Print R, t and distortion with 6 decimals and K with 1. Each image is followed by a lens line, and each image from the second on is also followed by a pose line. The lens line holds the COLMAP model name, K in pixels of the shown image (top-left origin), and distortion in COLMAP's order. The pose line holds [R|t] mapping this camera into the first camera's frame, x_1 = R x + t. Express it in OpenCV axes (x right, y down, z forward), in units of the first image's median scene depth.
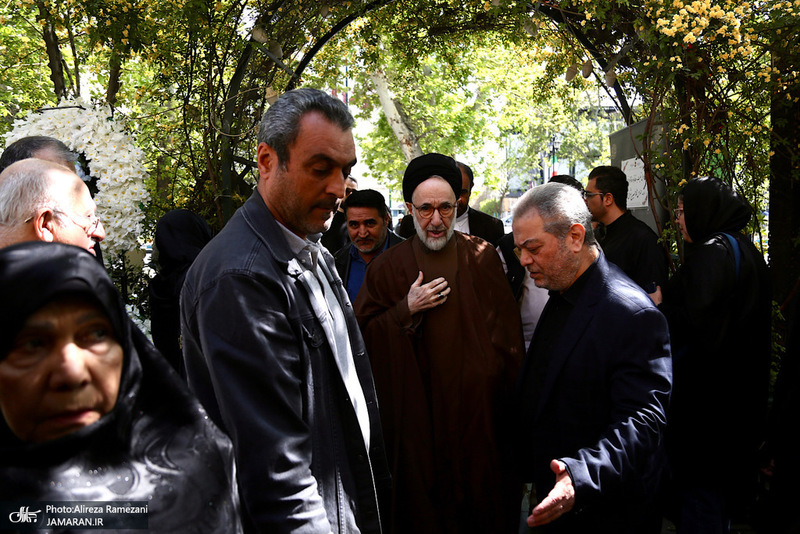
lens RADIAL K [[560.7, 0, 422.9], [0, 560.7, 252.7], [0, 0, 1]] dist [-0.120940, 0.075896]
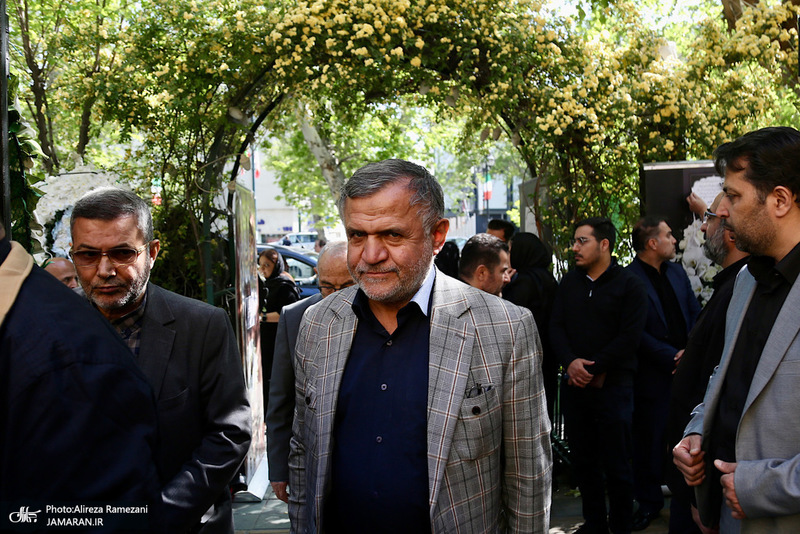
lens RADIAL K [[684.8, 0, 417.1], [0, 684.8, 266.9], [0, 0, 1]] dist [-0.131718, 0.071289]
pose [[0.992773, -0.012963, 0.119307, -0.054112], [0.015896, 0.999594, -0.023661, -0.002550], [-0.118952, 0.025386, 0.992575, -0.416250]]
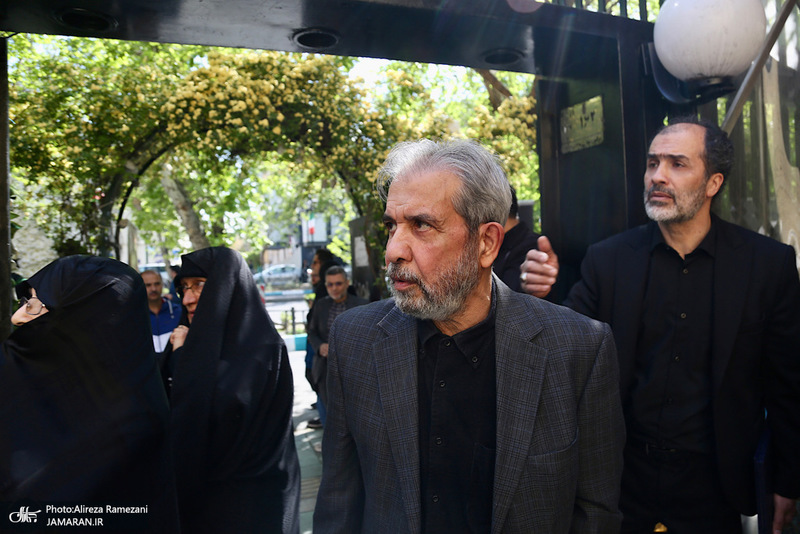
lens RADIAL K [[560.7, 0, 422.9], [0, 560.7, 252.7], [0, 0, 1]] dist [-0.120940, 0.075896]
pose [[0.910320, -0.022998, 0.413265, -0.132684], [0.060057, 0.995228, -0.076907, 0.016934], [-0.409524, 0.094829, 0.907357, -0.531758]]
